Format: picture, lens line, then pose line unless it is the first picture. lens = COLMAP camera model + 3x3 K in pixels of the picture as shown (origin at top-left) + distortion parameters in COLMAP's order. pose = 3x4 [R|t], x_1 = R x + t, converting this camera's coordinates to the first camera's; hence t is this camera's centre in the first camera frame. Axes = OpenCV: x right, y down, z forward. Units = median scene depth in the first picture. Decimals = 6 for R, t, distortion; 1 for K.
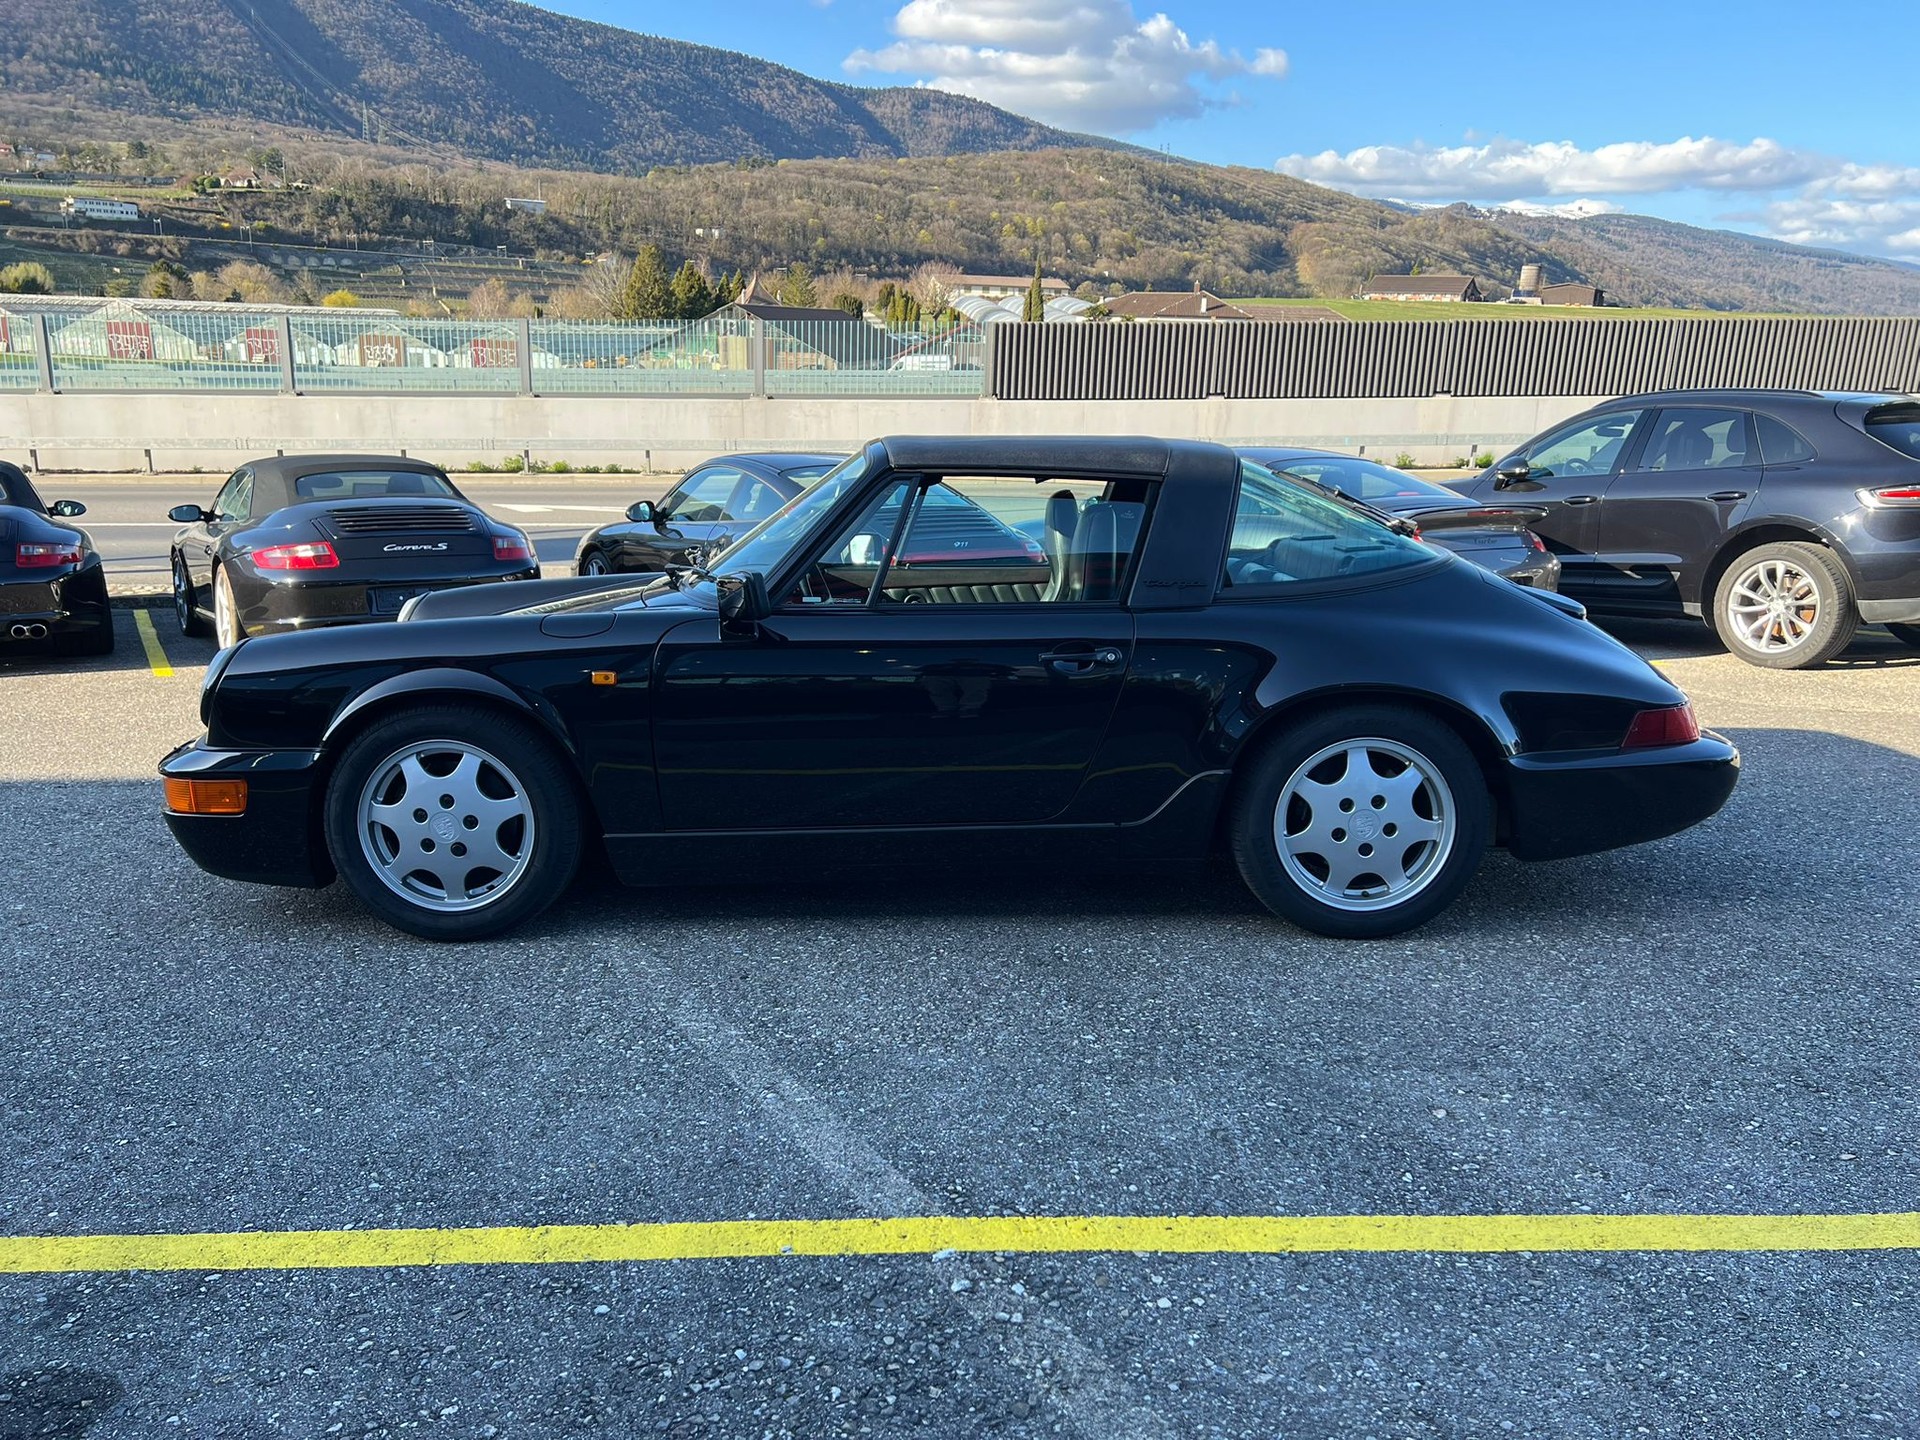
lens RADIAL K [[1438.7, 0, 970.1], [0, 1438.7, 721.1], [0, 0, 1]] dist [0.058759, -0.058487]
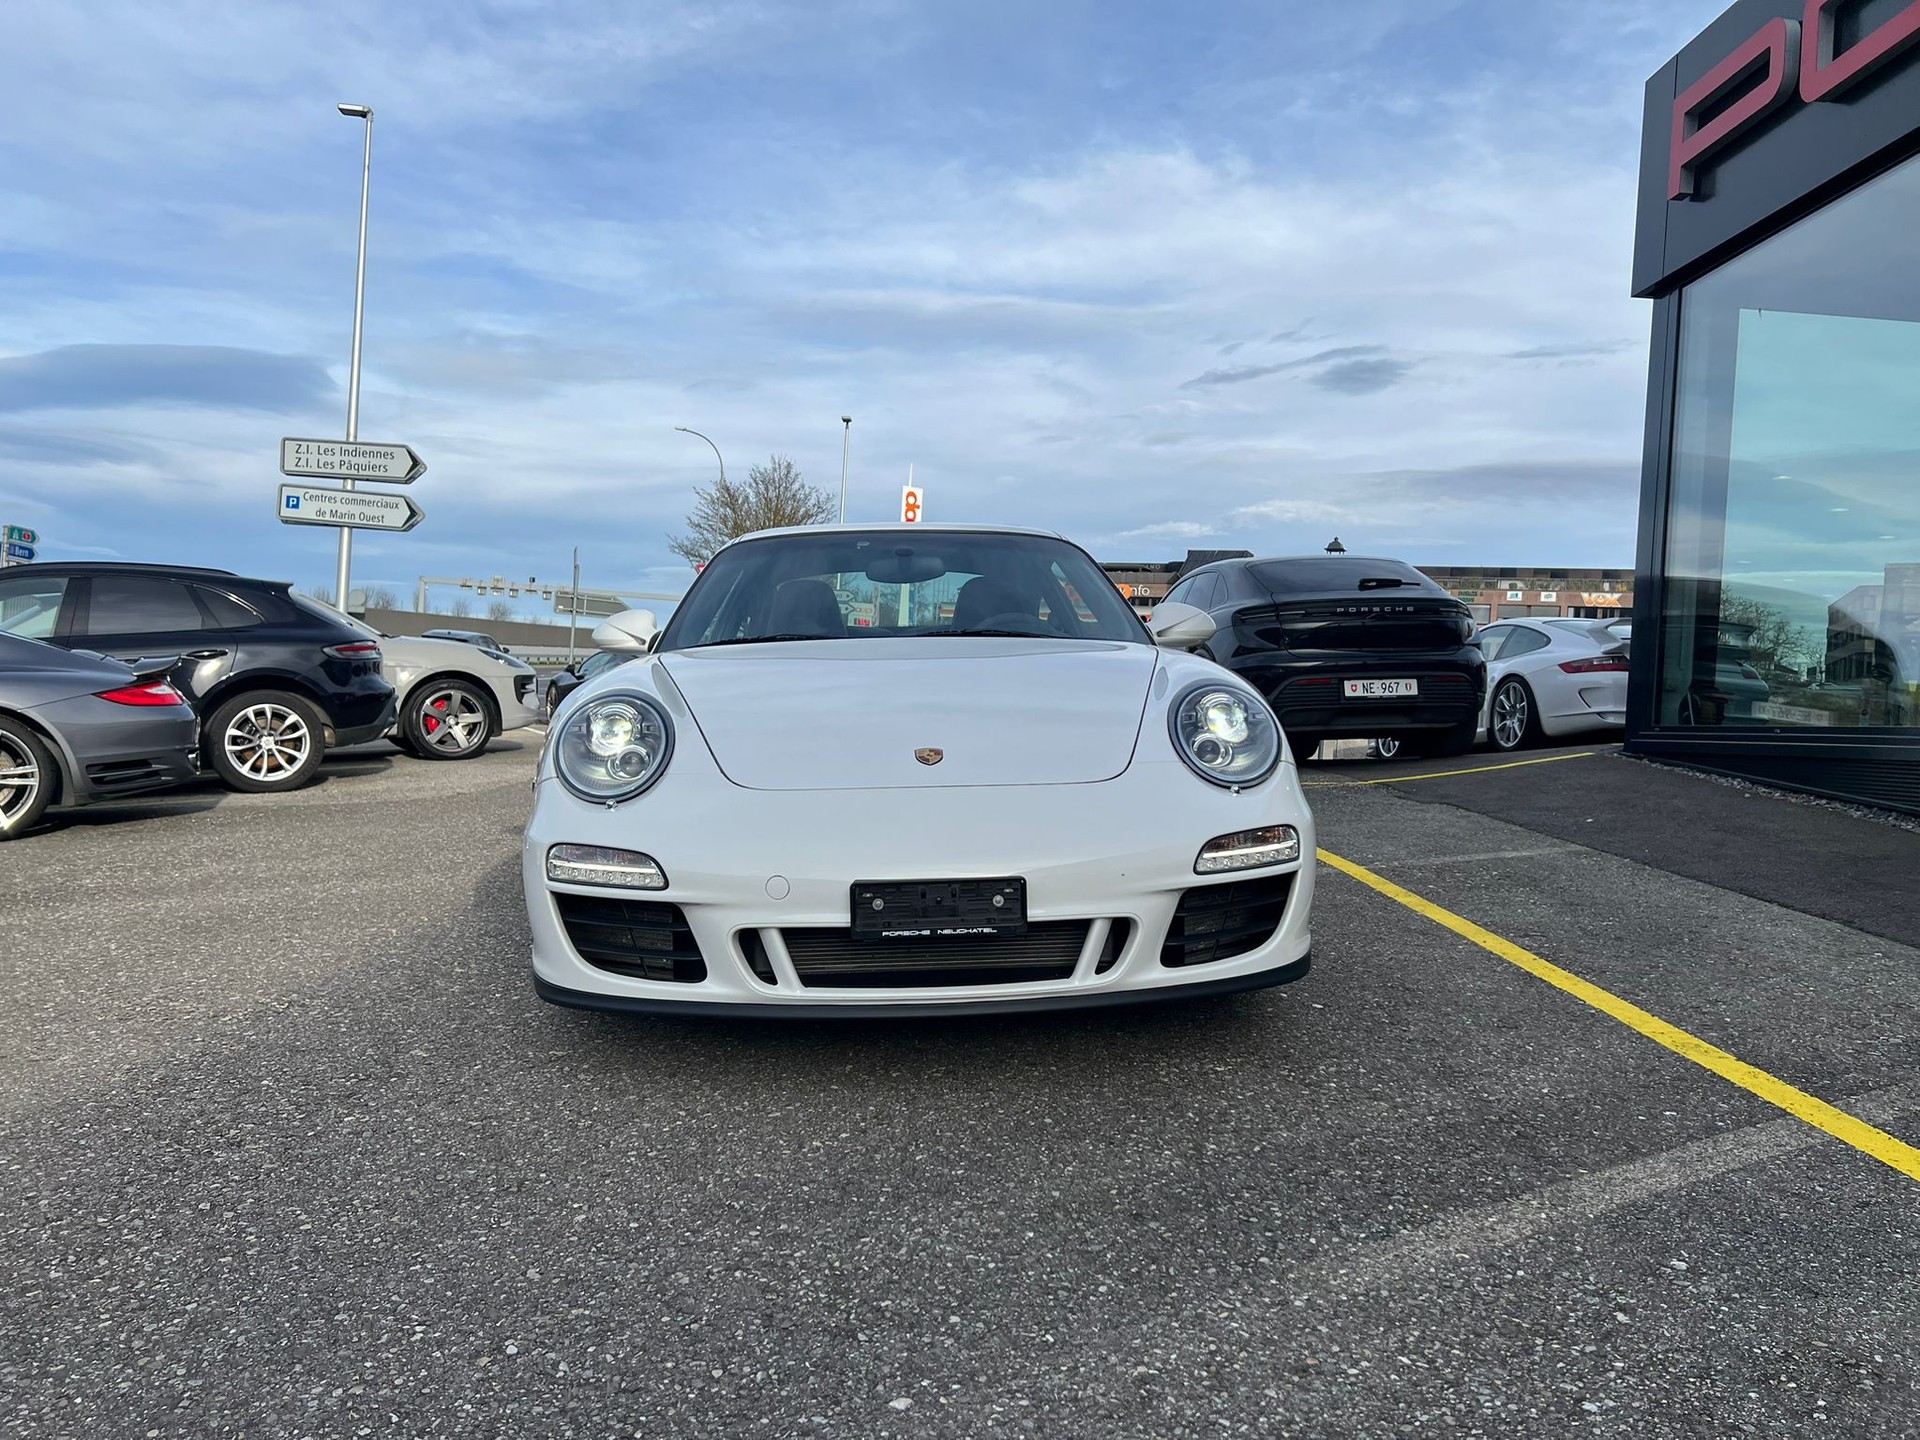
lens RADIAL K [[1438.6, 0, 981.2], [0, 1438.6, 709.2], [0, 0, 1]] dist [0.050487, -0.047453]
pose [[-0.022190, -0.029066, 0.999331, -0.600865], [0.196554, 0.979942, 0.032867, -0.025829], [-0.980242, 0.197152, -0.016032, 0.398920]]
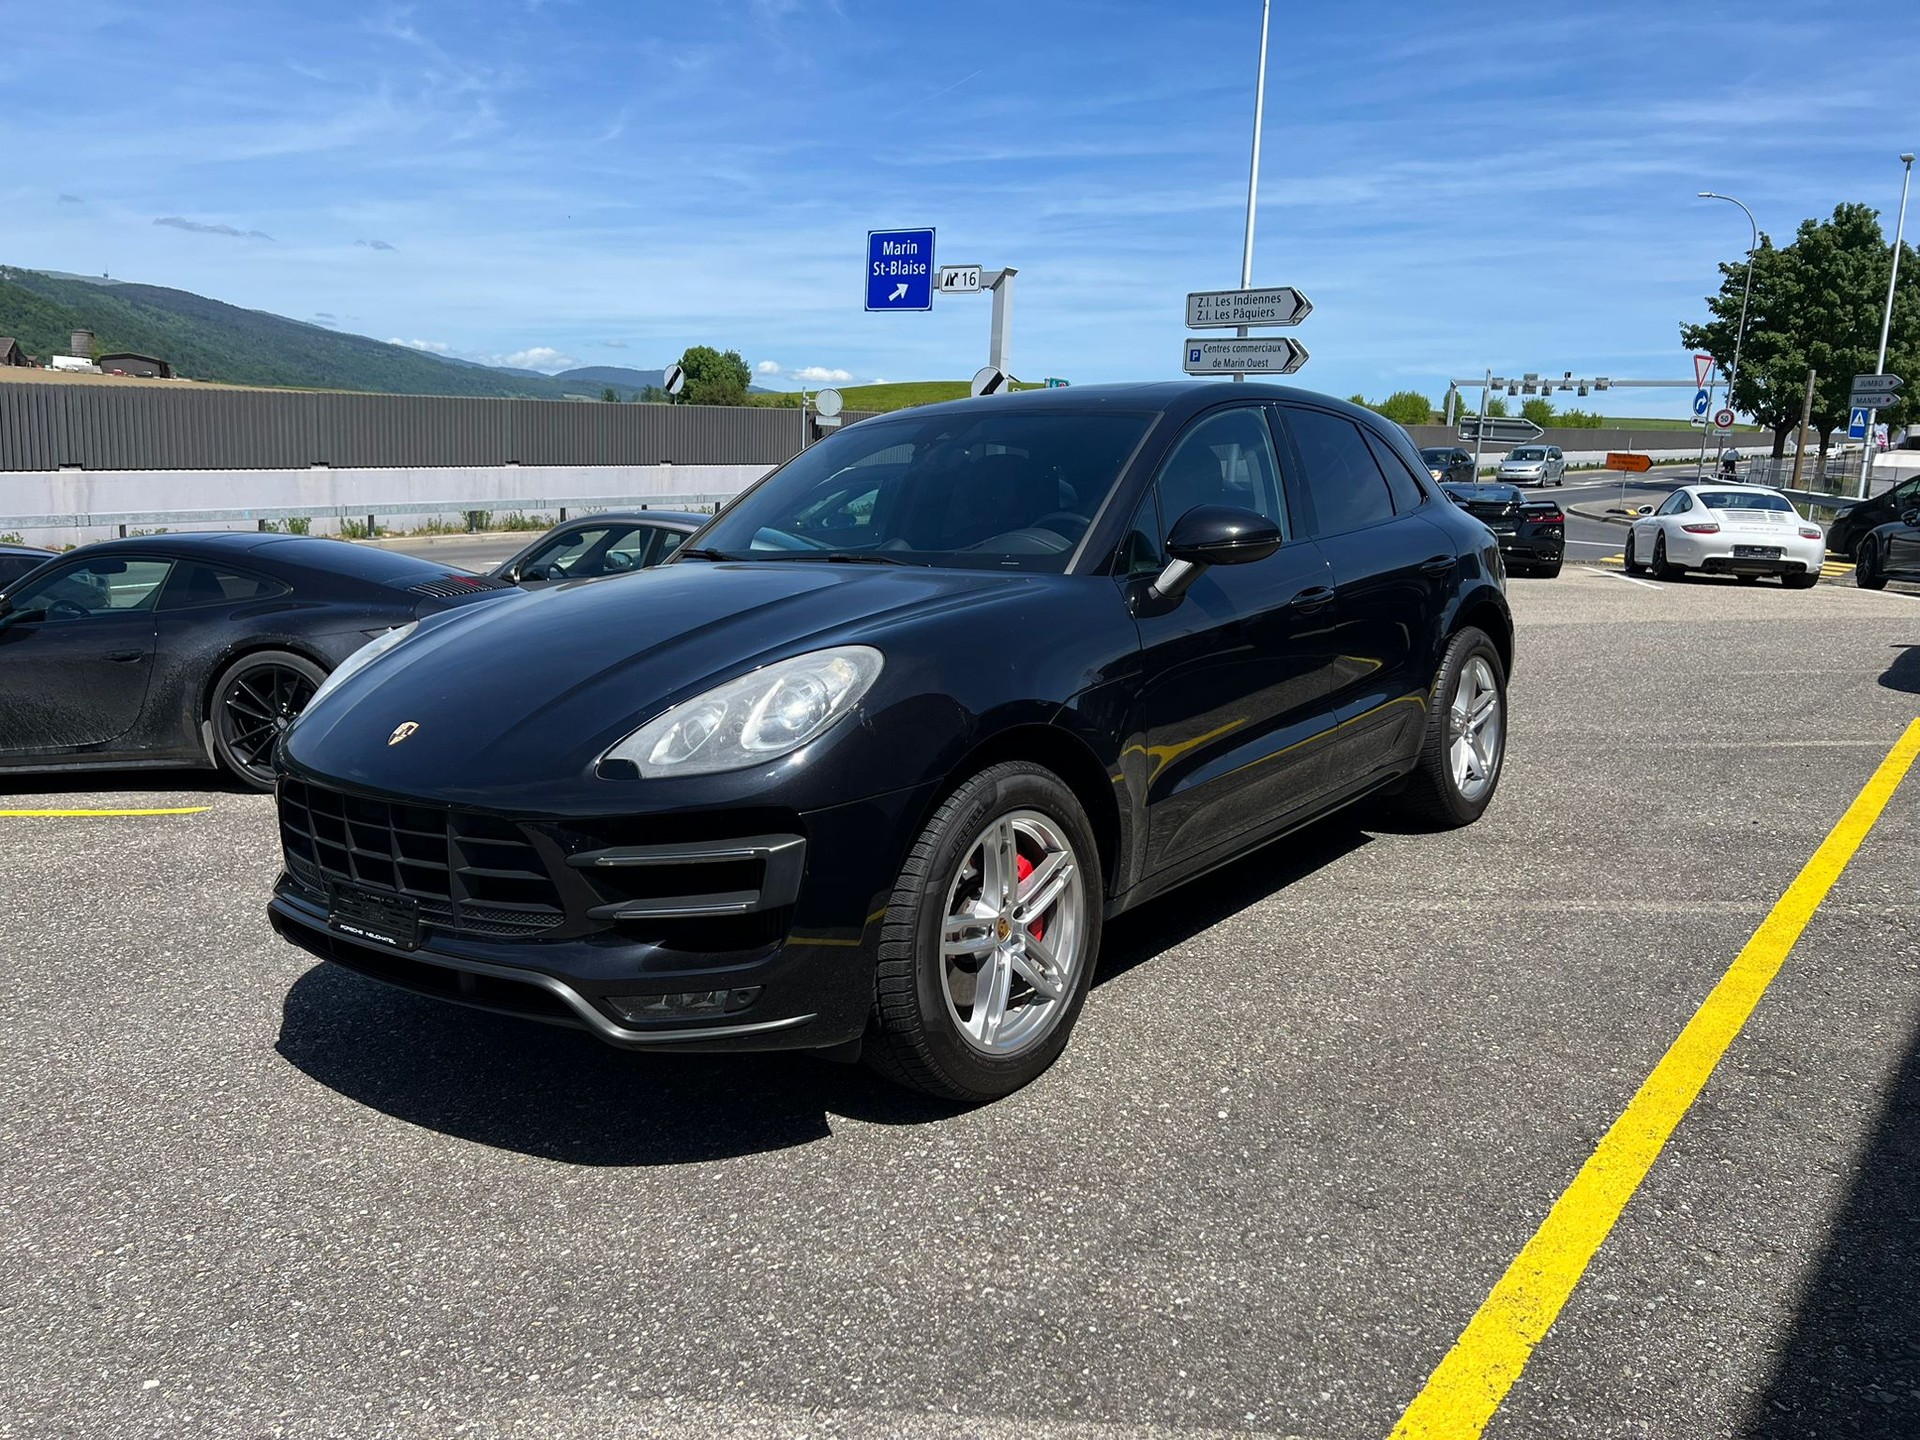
lens RADIAL K [[1439.6, 0, 958.3], [0, 1439.6, 733.5], [0, 0, 1]] dist [0.049553, -0.052525]
pose [[0.626134, -0.149917, 0.765167, -0.511327], [0.180755, 0.982517, 0.044591, -0.032132], [-0.758475, 0.110388, 0.642285, 0.151633]]
